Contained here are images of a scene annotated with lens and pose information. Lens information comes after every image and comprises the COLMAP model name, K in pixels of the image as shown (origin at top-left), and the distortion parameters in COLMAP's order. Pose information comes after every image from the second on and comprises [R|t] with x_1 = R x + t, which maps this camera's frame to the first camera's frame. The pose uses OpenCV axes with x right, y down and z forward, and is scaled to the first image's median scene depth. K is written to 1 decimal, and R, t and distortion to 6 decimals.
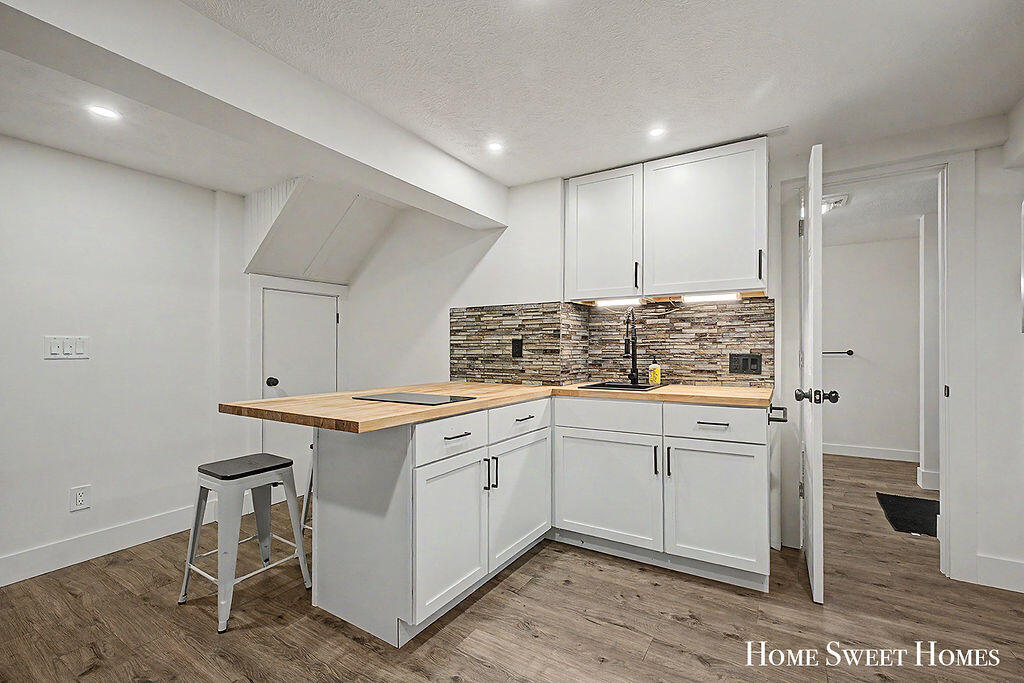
lens RADIAL K [[445.5, 0, 520.6], [0, 445.5, 351.5], [0, 0, 1]] dist [0.000534, 0.000002]
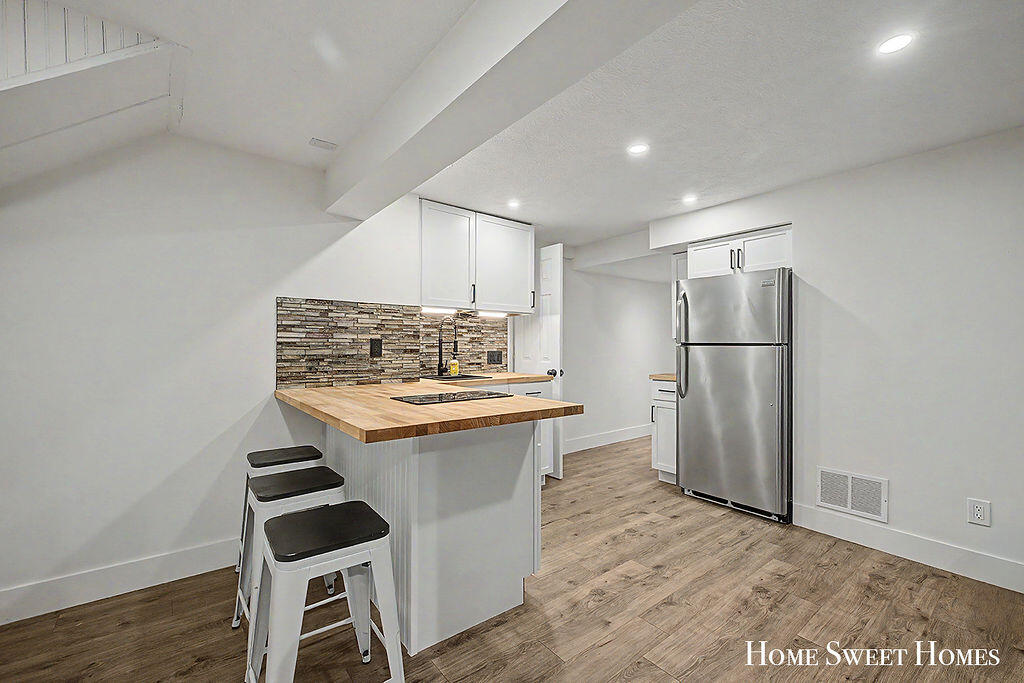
lens RADIAL K [[445.5, 0, 520.6], [0, 445.5, 351.5], [0, 0, 1]] dist [0.000534, 0.000002]
pose [[0.313540, -0.008516, 0.949537, -0.845371], [0.004565, 0.999962, 0.007460, -0.004958], [-0.949564, 0.001995, 0.313567, 0.386805]]
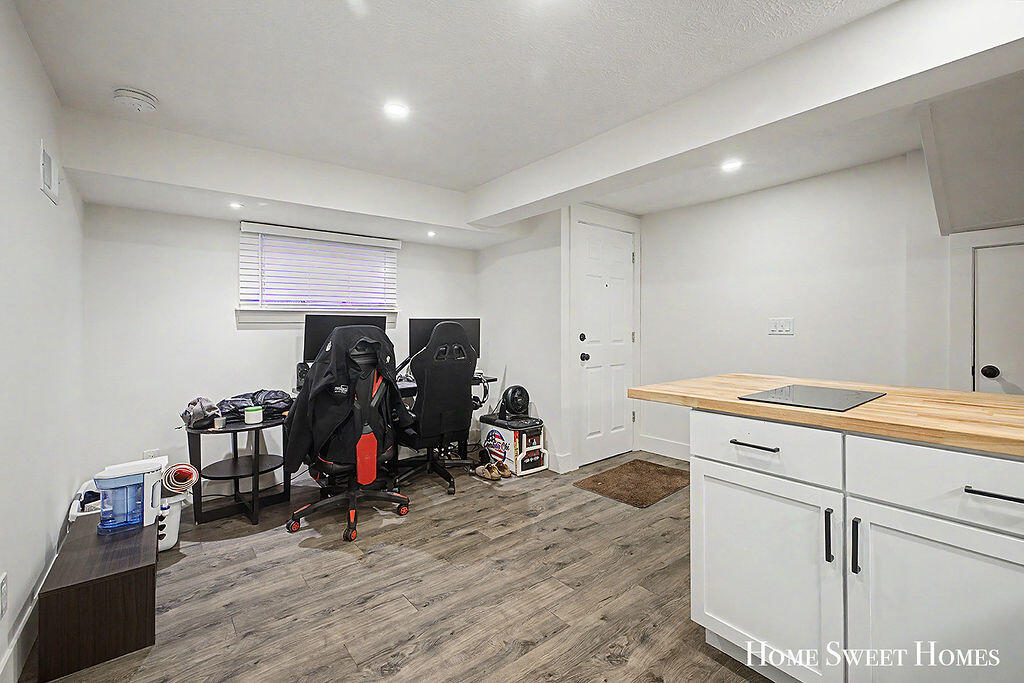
lens RADIAL K [[445.5, 0, 520.6], [0, 445.5, 351.5], [0, 0, 1]] dist [0.000534, 0.000002]
pose [[-0.307318, 0.057076, -0.949894, 0.441483], [-0.001959, 0.998160, 0.060610, -0.010474], [0.951605, 0.020487, -0.306640, 0.546963]]
